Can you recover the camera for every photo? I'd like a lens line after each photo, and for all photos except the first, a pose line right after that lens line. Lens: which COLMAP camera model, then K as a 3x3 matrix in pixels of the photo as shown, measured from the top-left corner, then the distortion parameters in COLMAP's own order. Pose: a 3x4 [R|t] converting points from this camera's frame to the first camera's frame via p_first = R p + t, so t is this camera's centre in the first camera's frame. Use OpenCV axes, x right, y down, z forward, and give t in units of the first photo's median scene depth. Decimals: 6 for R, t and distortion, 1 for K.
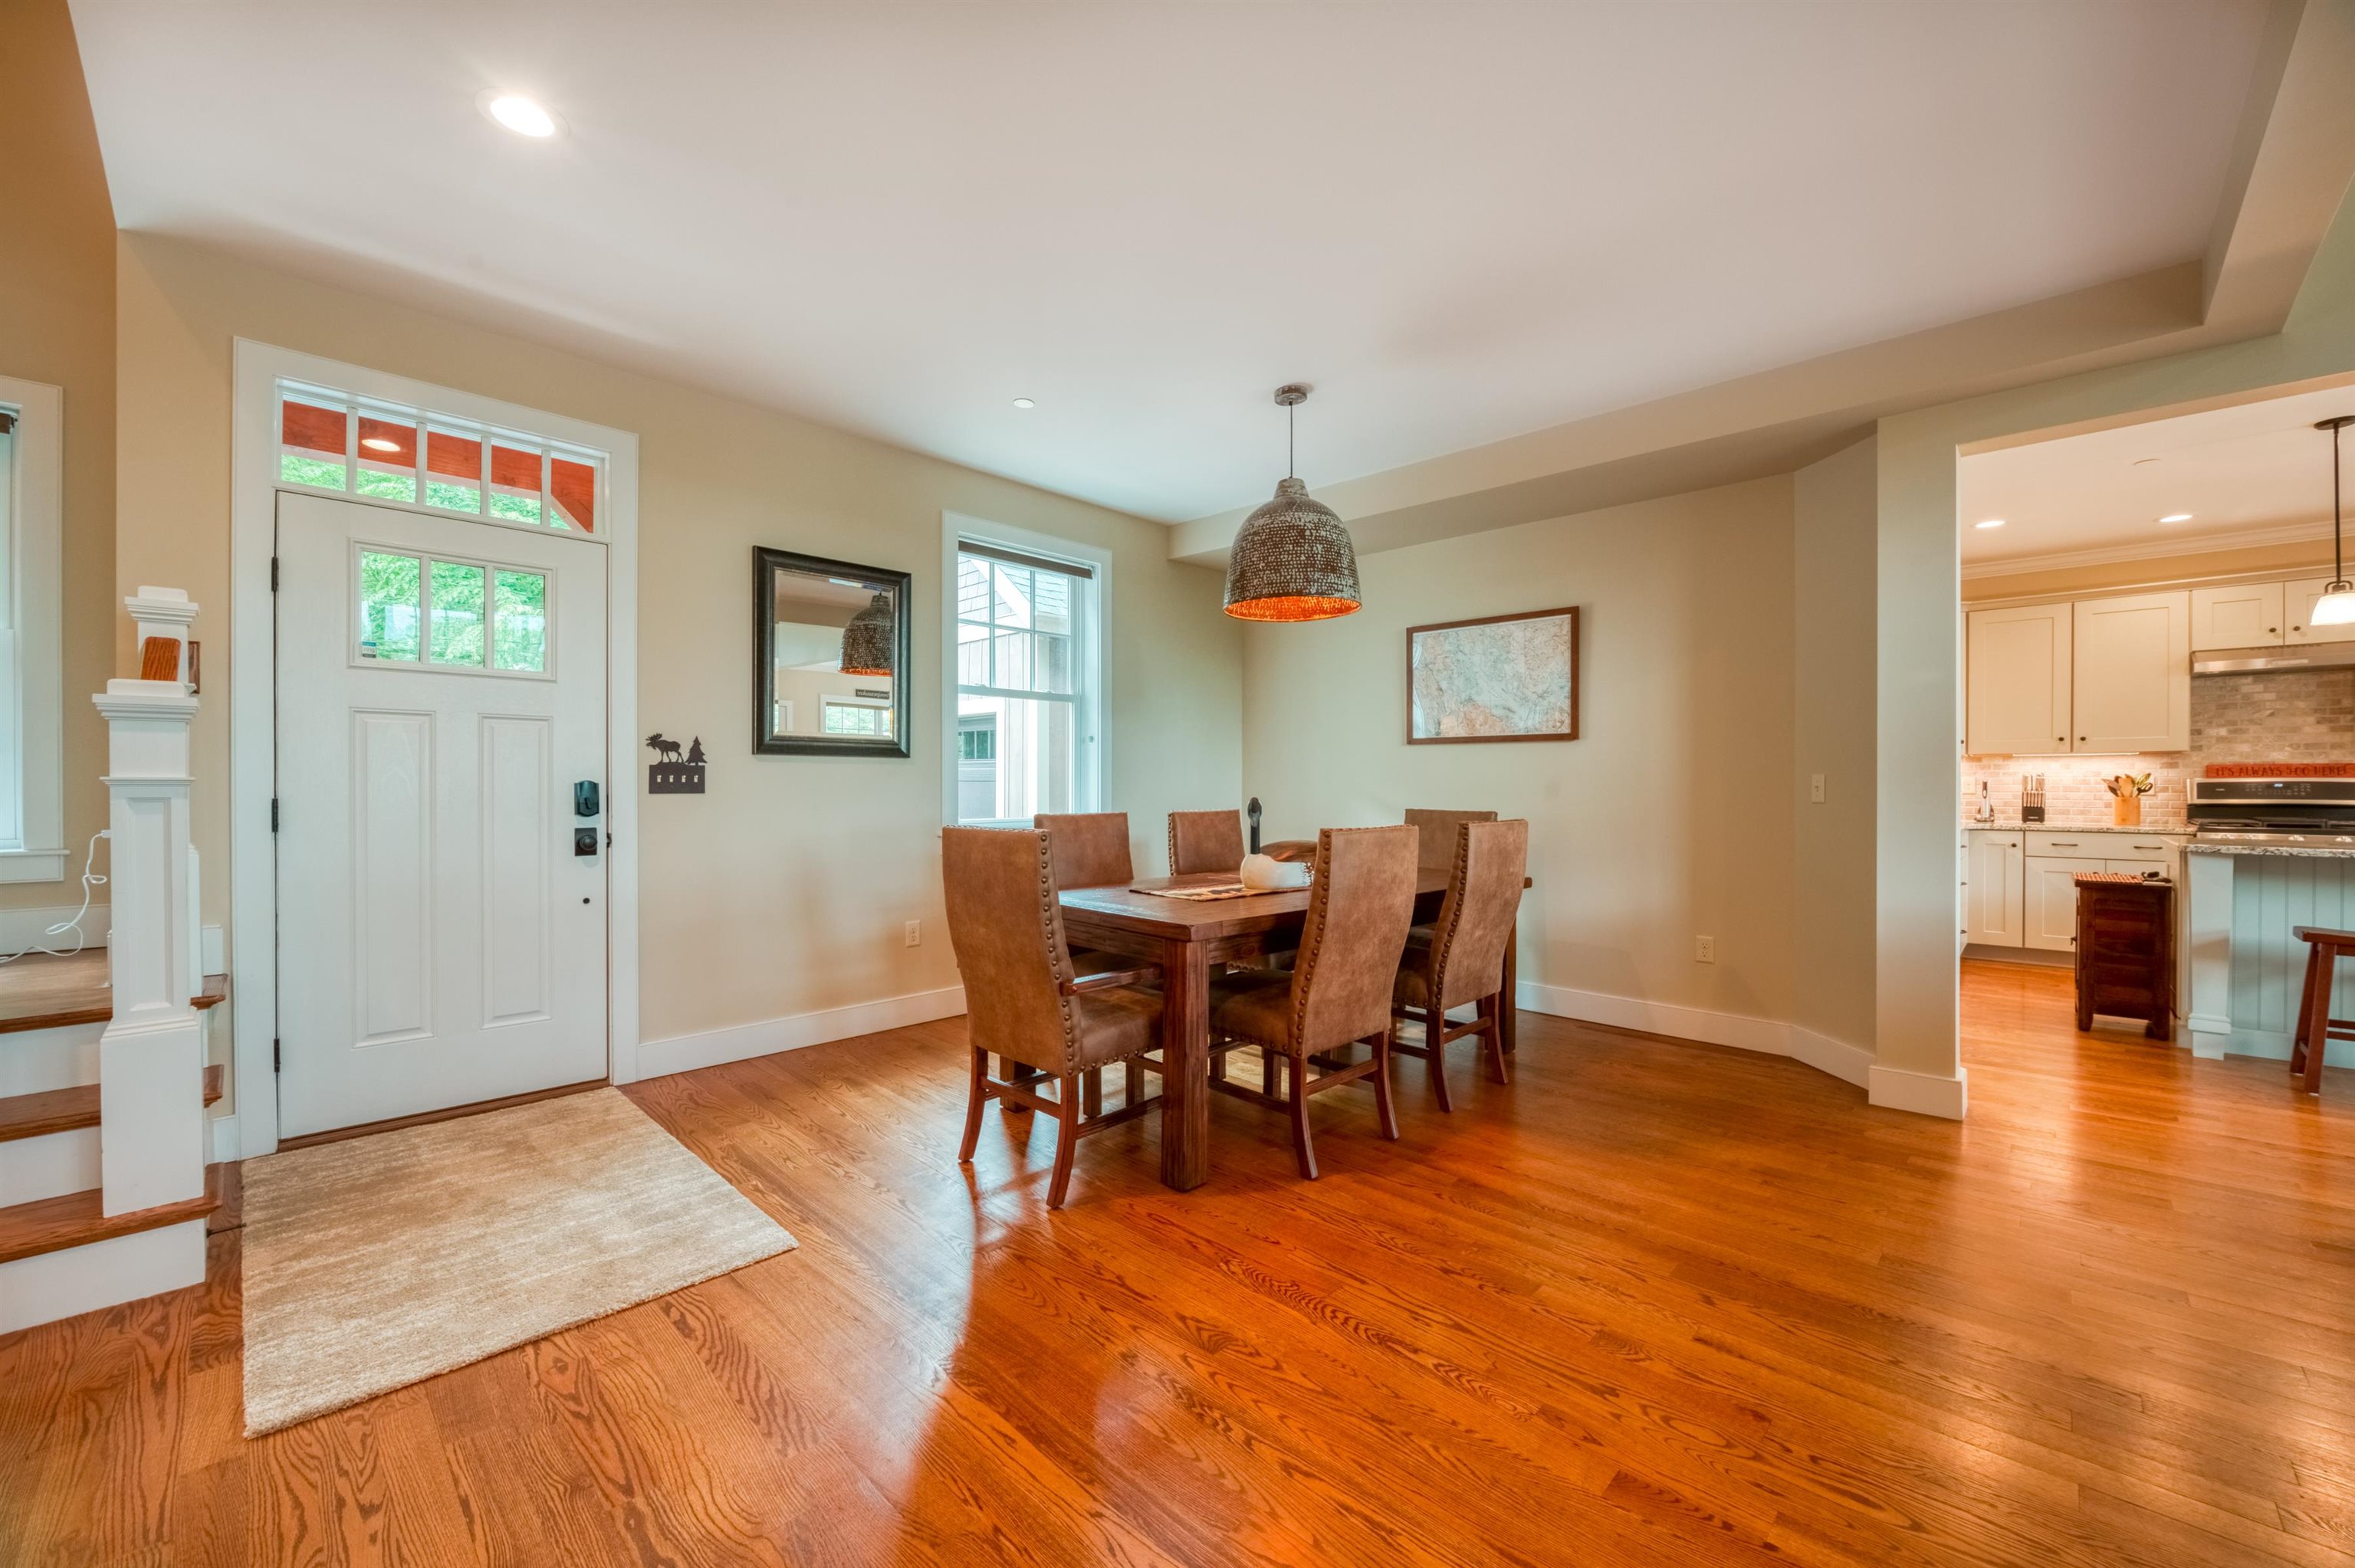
lens RADIAL K [[916.6, 0, 1198.8], [0, 916.6, 795.0], [0, 0, 1]] dist [-0.012334, -0.001253]
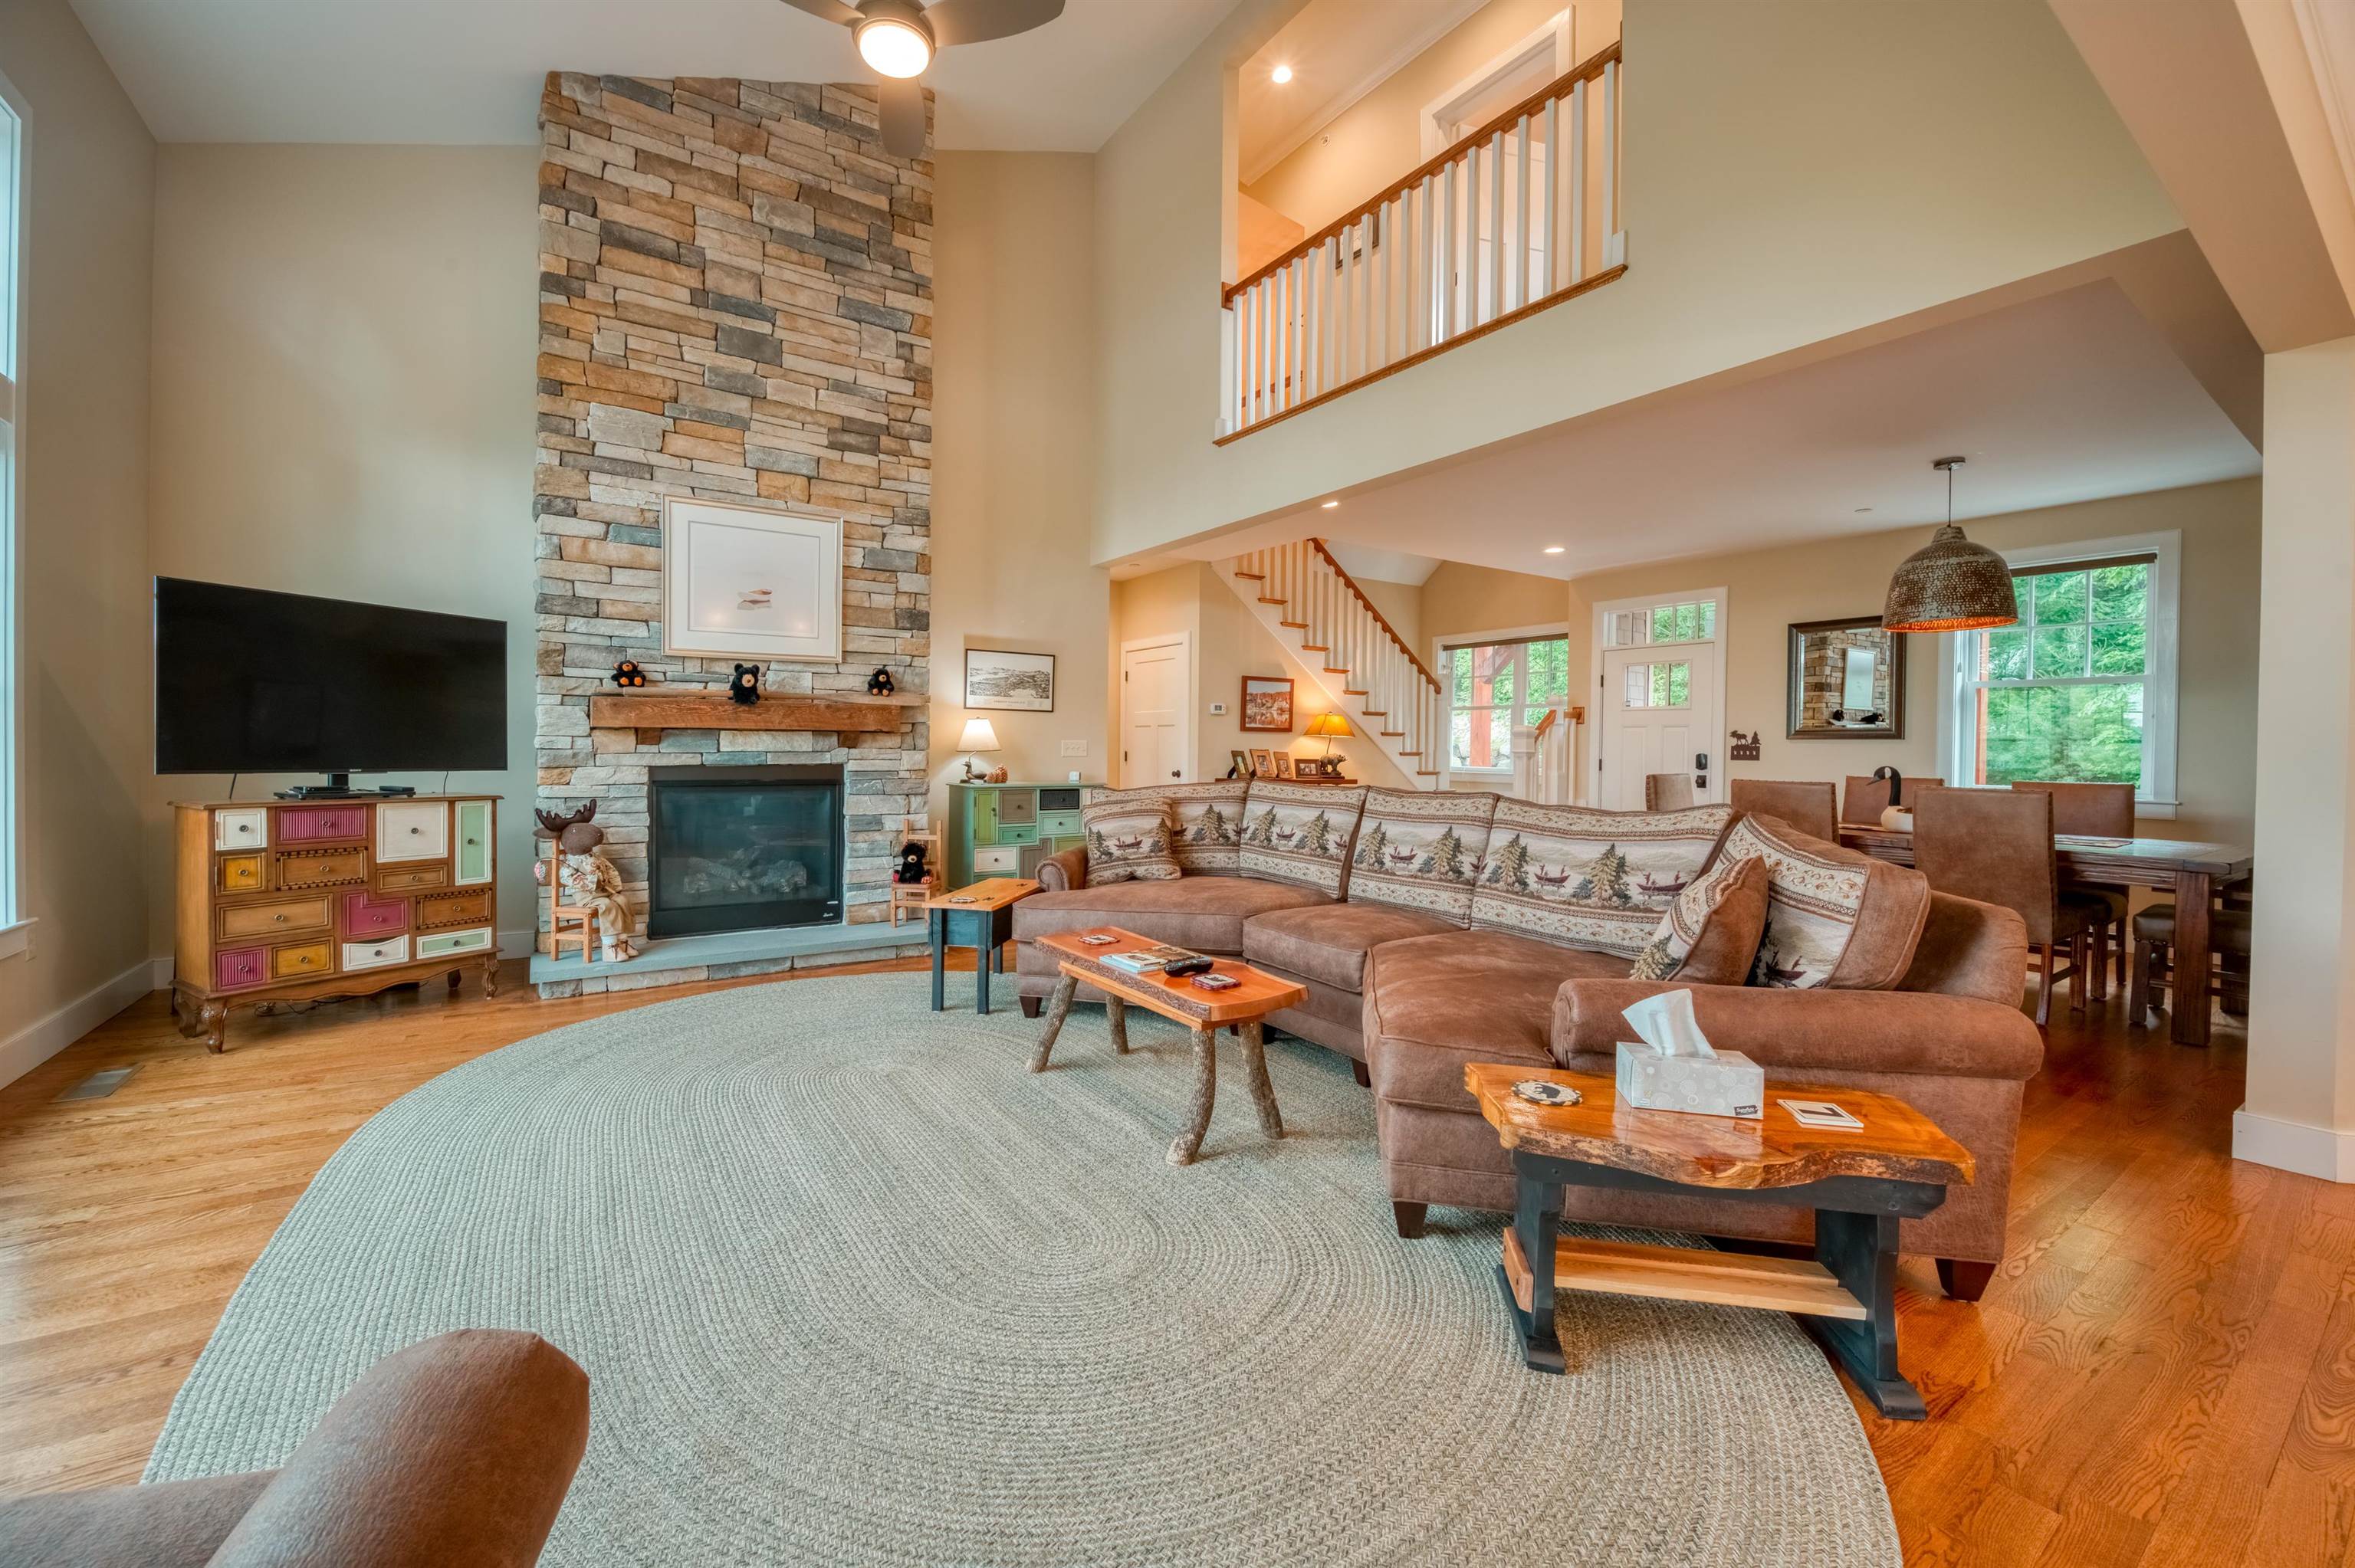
lens RADIAL K [[916.6, 0, 1123.6], [0, 916.6, 758.2], [0, 0, 1]] dist [-0.012334, -0.001253]
pose [[-0.227089, 0.008094, -0.973840, 1.628892], [-0.021017, 0.999692, 0.013210, -0.004222], [0.973647, 0.023467, -0.226849, 0.149676]]
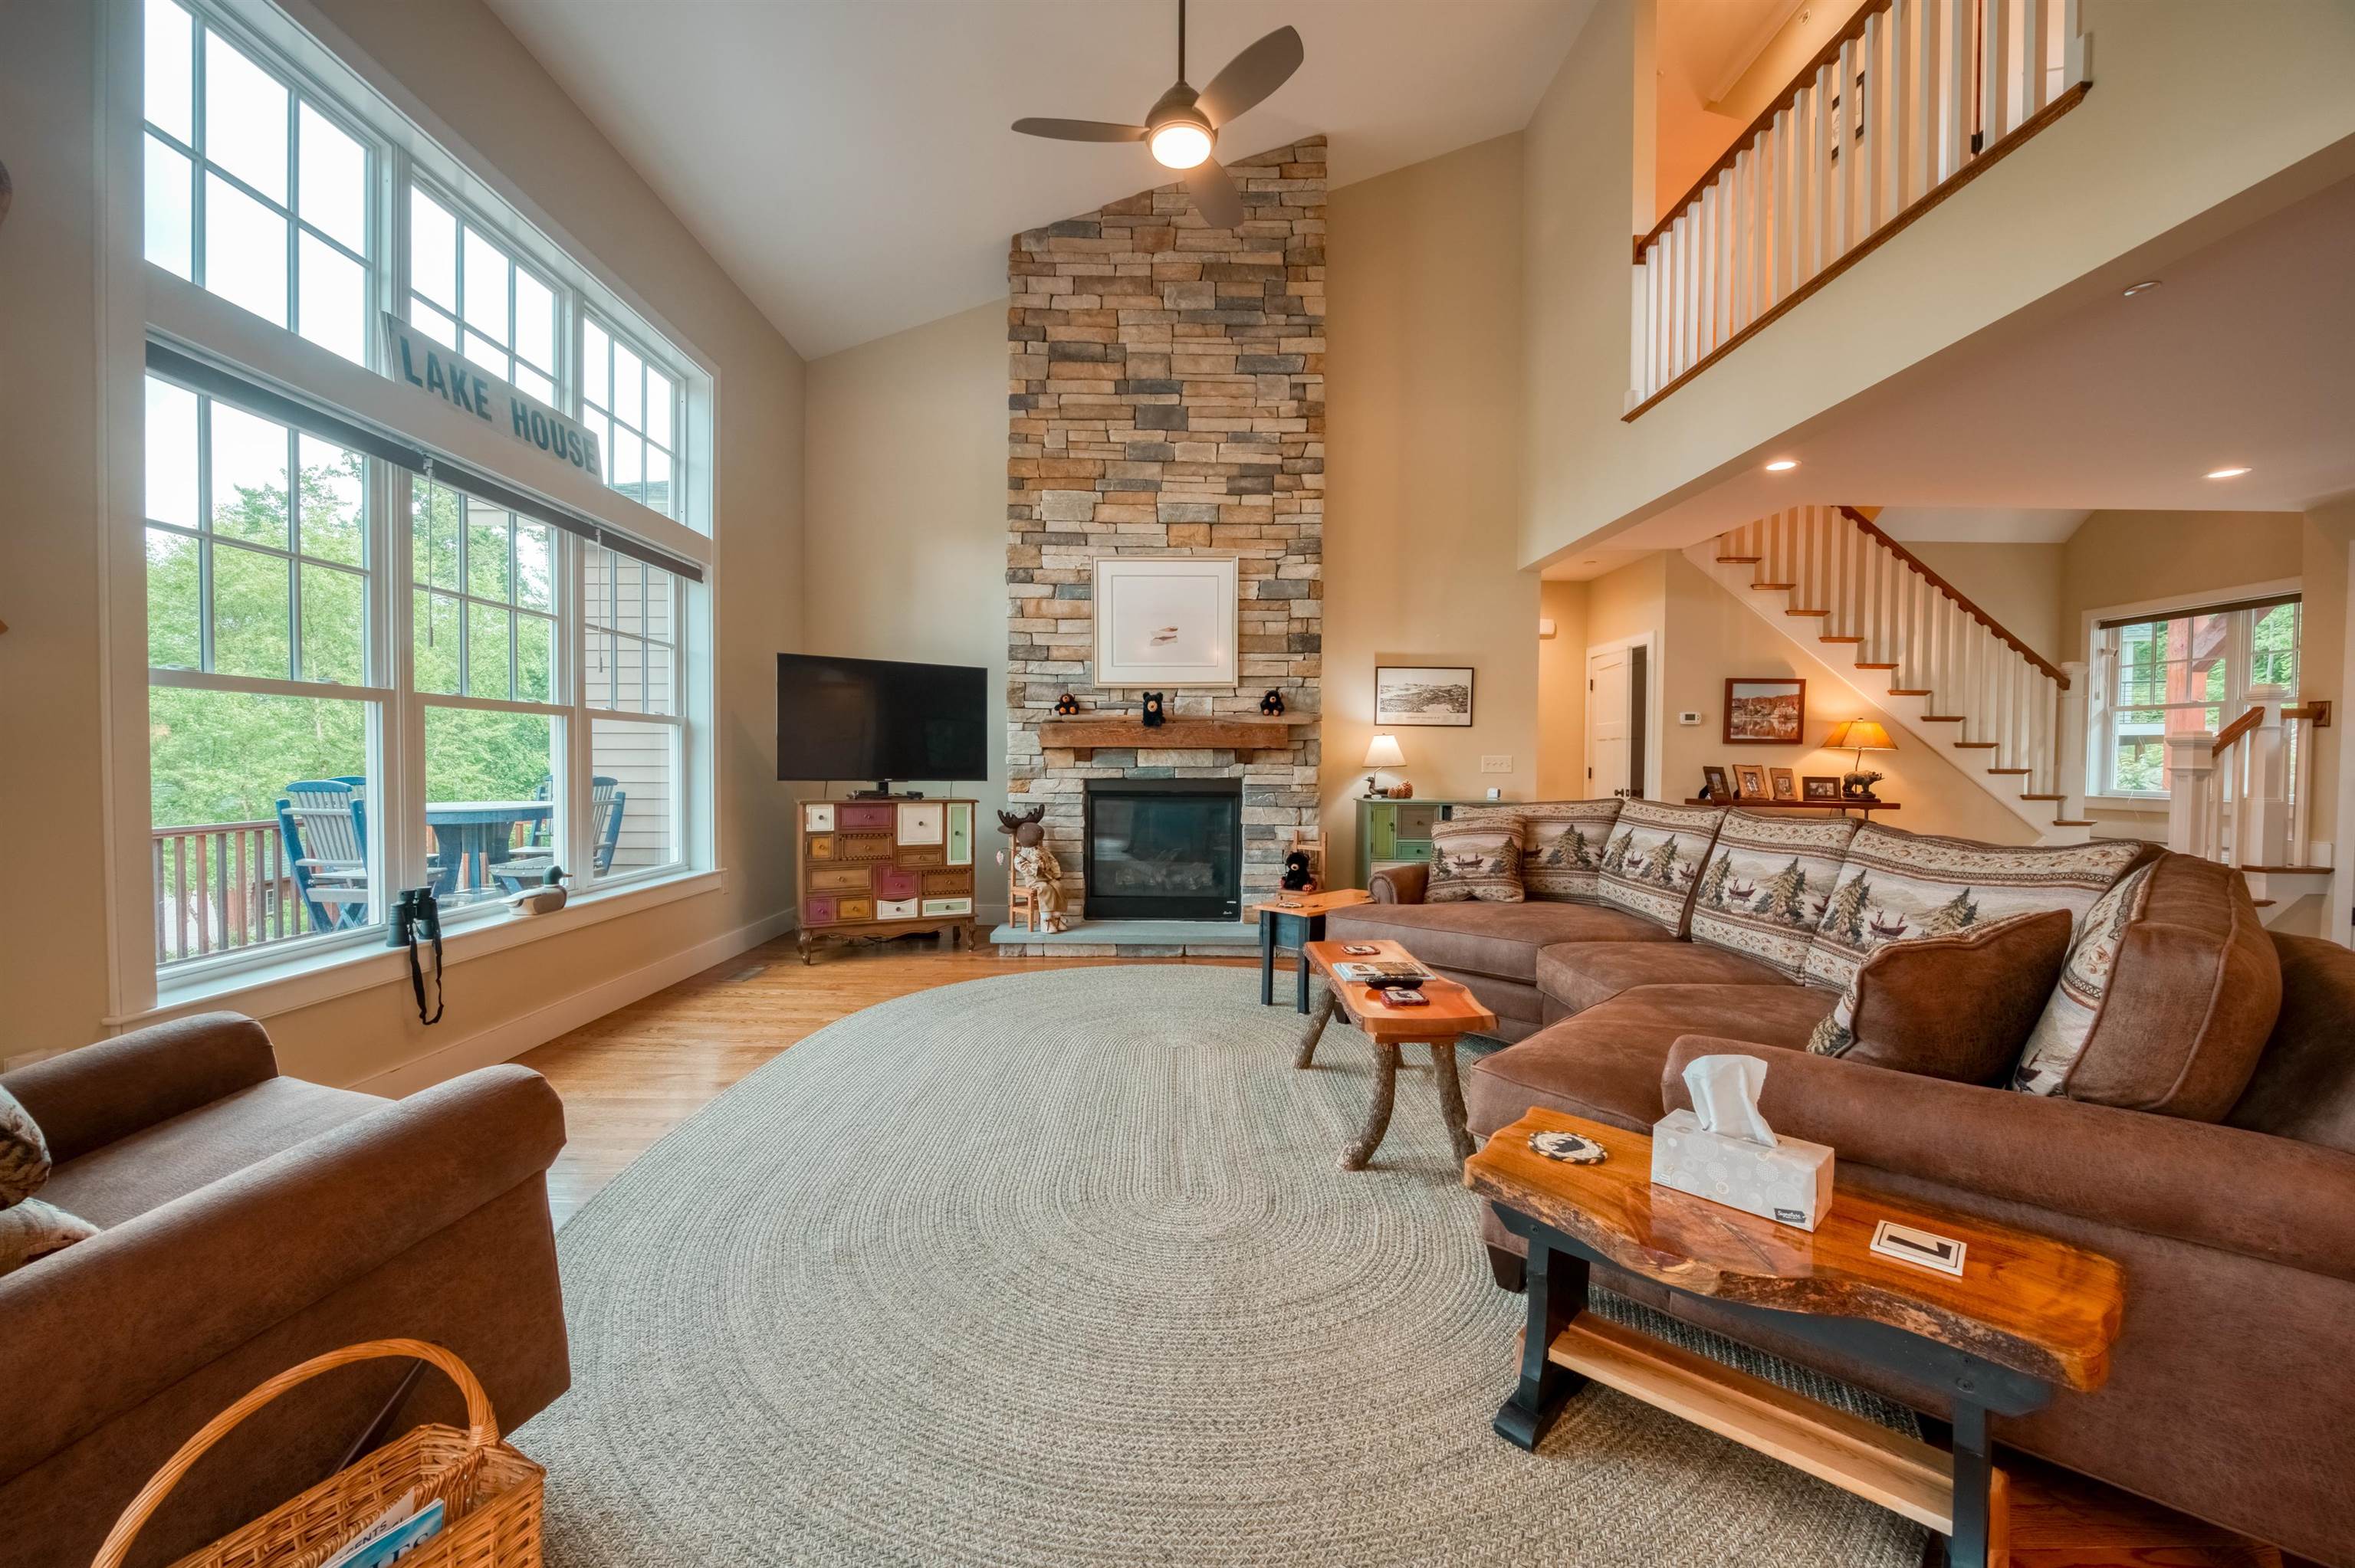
lens RADIAL K [[916.6, 0, 1176.5], [0, 916.6, 783.9], [0, 0, 1]] dist [-0.012334, -0.001253]
pose [[-0.707955, 0.011983, -0.706156, 1.536069], [-0.015637, 0.999345, 0.032635, -0.007120], [0.706084, 0.034146, -0.707304, 0.441637]]
